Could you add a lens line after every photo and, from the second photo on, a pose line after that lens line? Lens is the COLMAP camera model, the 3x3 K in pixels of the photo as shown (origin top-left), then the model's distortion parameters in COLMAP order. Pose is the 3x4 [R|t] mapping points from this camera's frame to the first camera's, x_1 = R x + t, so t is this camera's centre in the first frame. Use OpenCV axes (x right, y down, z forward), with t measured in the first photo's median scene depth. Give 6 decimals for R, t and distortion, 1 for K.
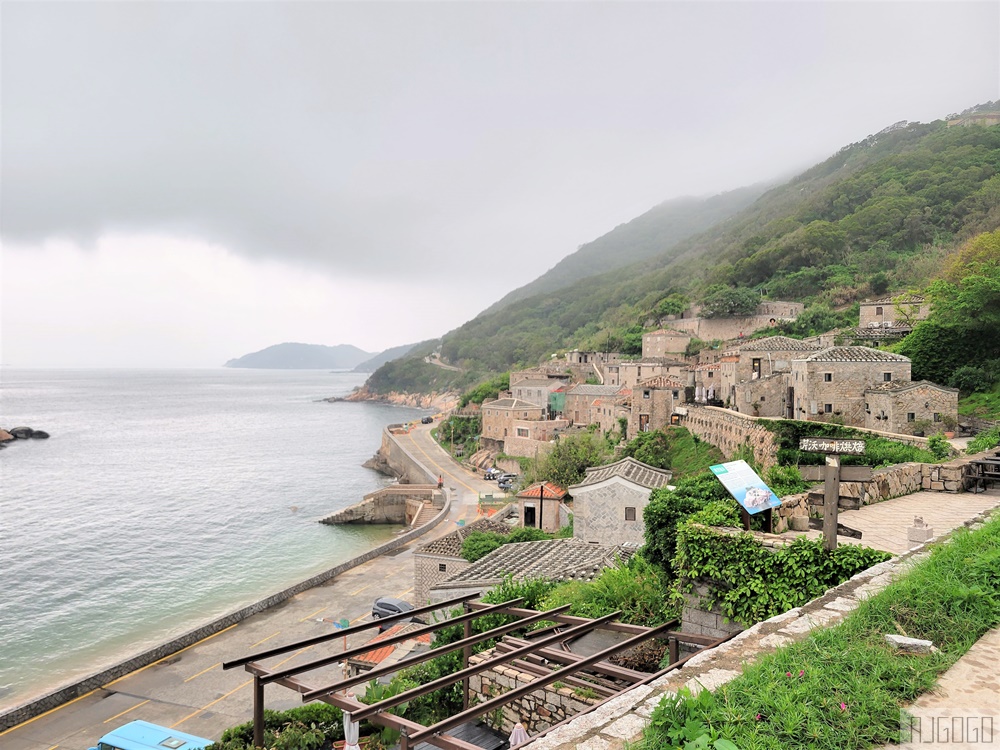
lens RADIAL K [[752.1, 0, 504.5], [0, 752.1, 378.3], [0, 0, 1]] dist [0.045450, -0.006776]
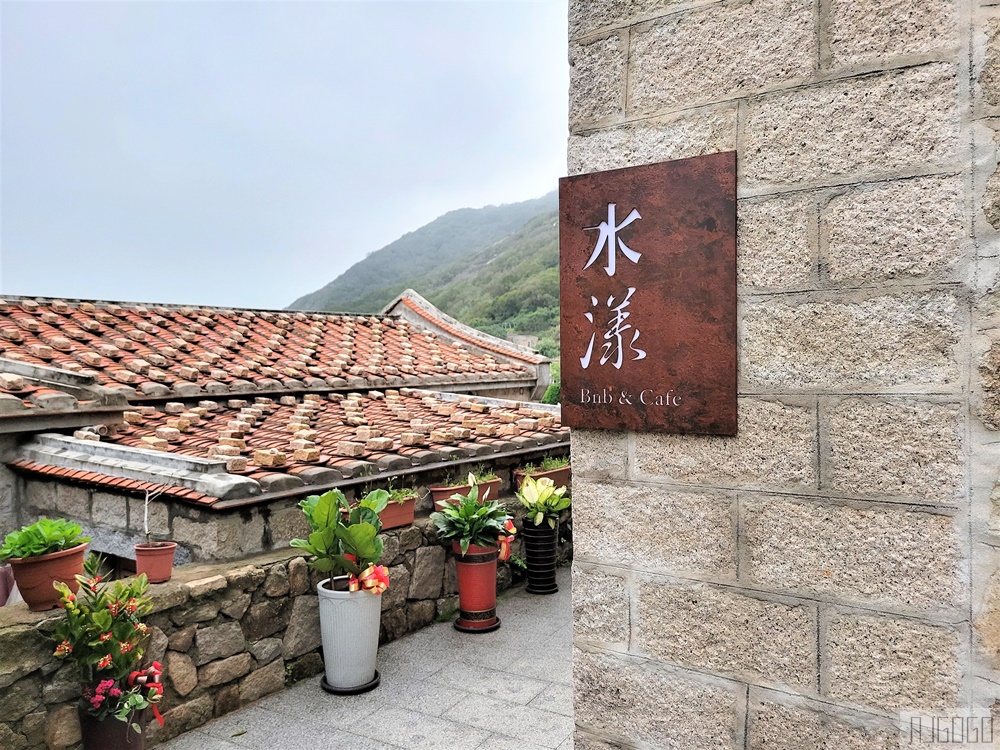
lens RADIAL K [[750.6, 0, 496.5], [0, 750.6, 374.8], [0, 0, 1]] dist [0.047121, -0.014659]
pose [[0.965270, -0.022426, 0.260290, -0.022398], [0.022805, 0.999739, 0.001564, -0.040638], [-0.260257, 0.004426, 0.965529, -0.286114]]
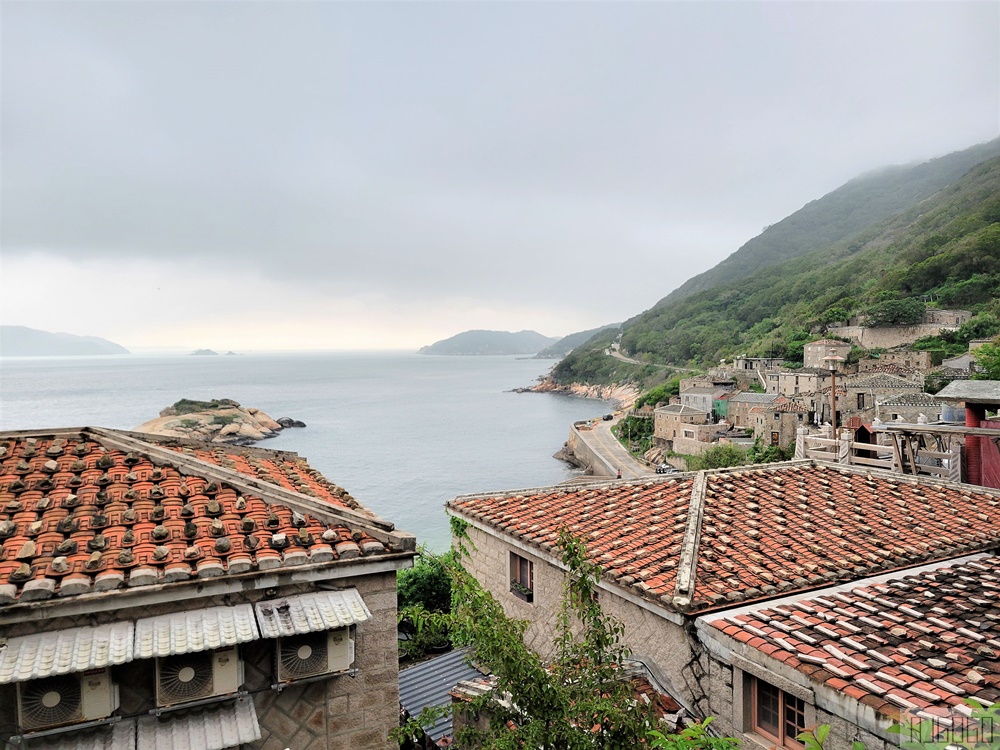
lens RADIAL K [[750.6, 0, 496.5], [0, 750.6, 374.8], [0, 0, 1]] dist [0.047121, -0.014659]
pose [[0.969161, -0.007124, -0.246324, 0.021081], [0.011606, 0.999792, 0.016746, -0.041161], [0.246154, -0.019089, 0.969043, -0.203887]]
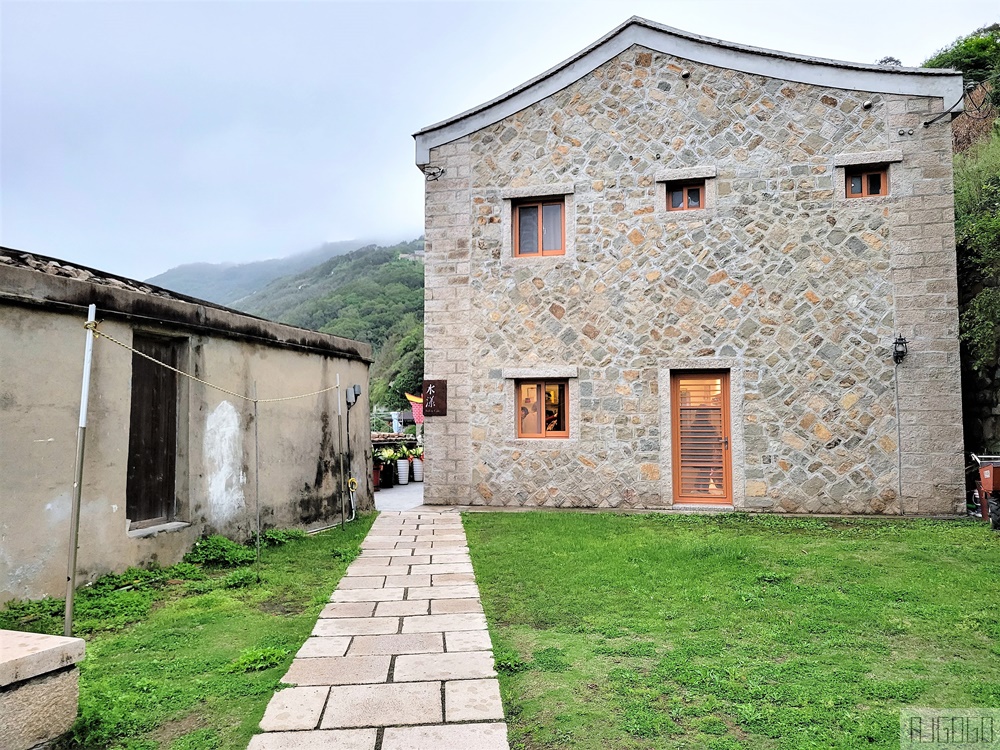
lens RADIAL K [[750.6, 0, 496.5], [0, 750.6, 374.8], [0, 0, 1]] dist [0.047121, -0.014659]
pose [[0.822805, 0.026146, 0.567721, -0.060945], [0.020129, 0.996974, -0.075087, -0.037587], [-0.567967, 0.073210, 0.819789, -0.351299]]
